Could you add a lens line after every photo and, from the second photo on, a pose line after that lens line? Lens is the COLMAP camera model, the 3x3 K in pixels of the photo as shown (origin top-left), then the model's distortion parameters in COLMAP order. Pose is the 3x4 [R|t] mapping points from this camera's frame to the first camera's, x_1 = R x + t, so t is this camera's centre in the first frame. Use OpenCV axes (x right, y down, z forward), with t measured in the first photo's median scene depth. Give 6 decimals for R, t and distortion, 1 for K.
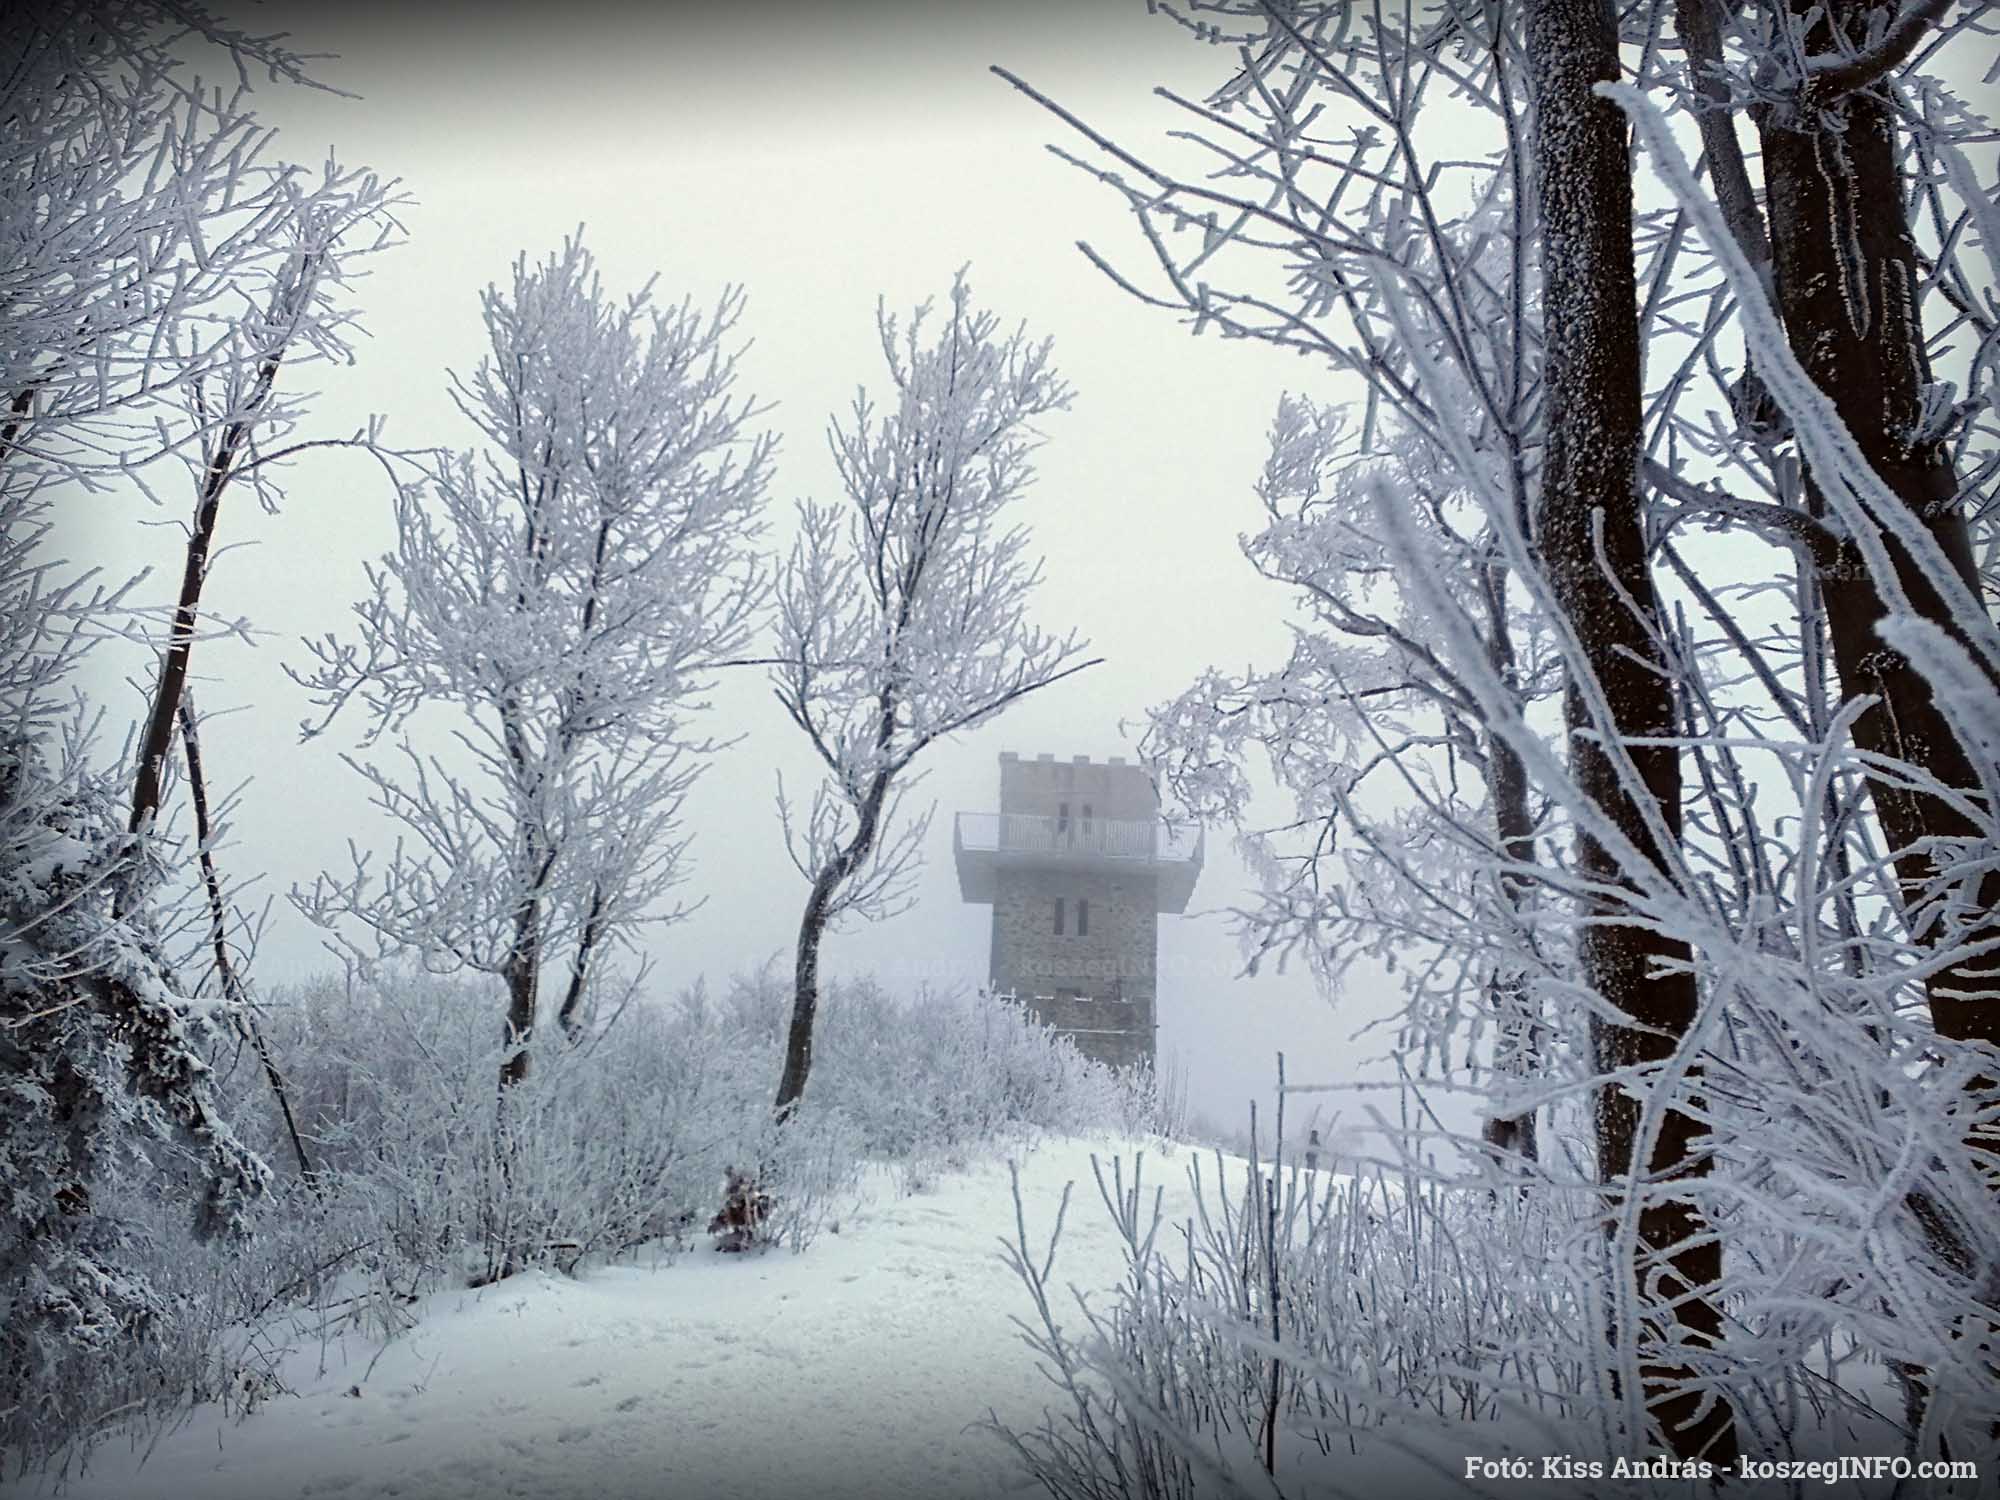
lens RADIAL K [[1583.2, 0, 1000.0], [0, 1583.2, 750.0], [0, 0, 1]] dist [0.130956, -0.316627]
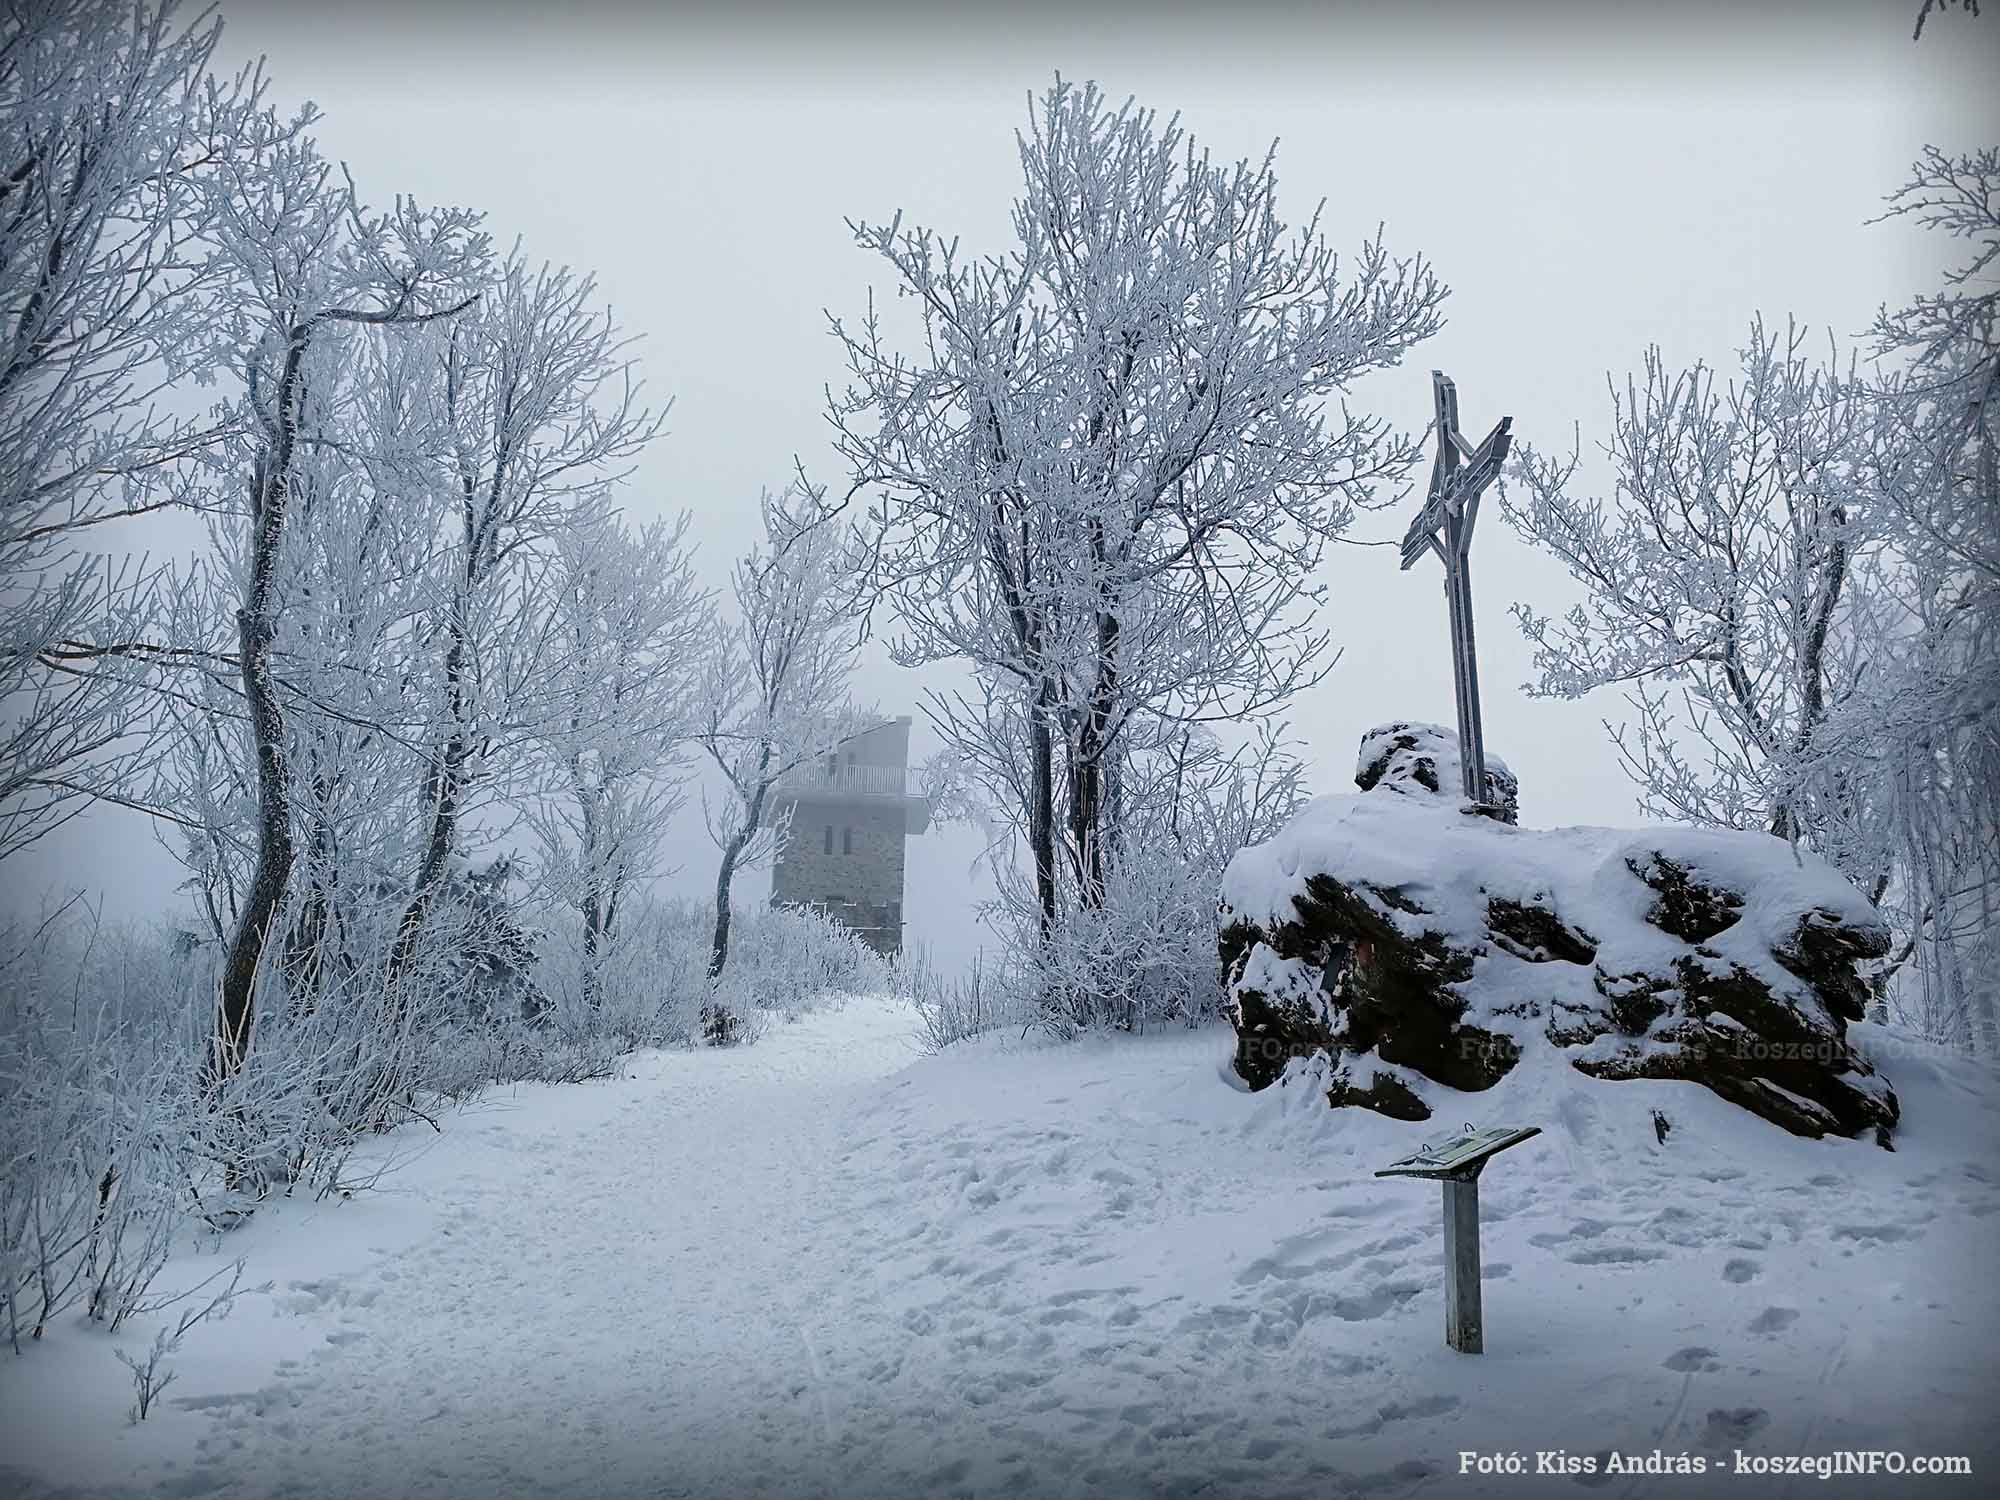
lens RADIAL K [[1583.2, 0, 1000.0], [0, 1583.2, 750.0], [0, 0, 1]] dist [0.130956, -0.316627]
pose [[0.985930, 0.007245, 0.167002, -0.110817], [-0.017844, 0.997913, 0.062051, -0.132865], [-0.166204, -0.064157, 0.984002, -0.713178]]
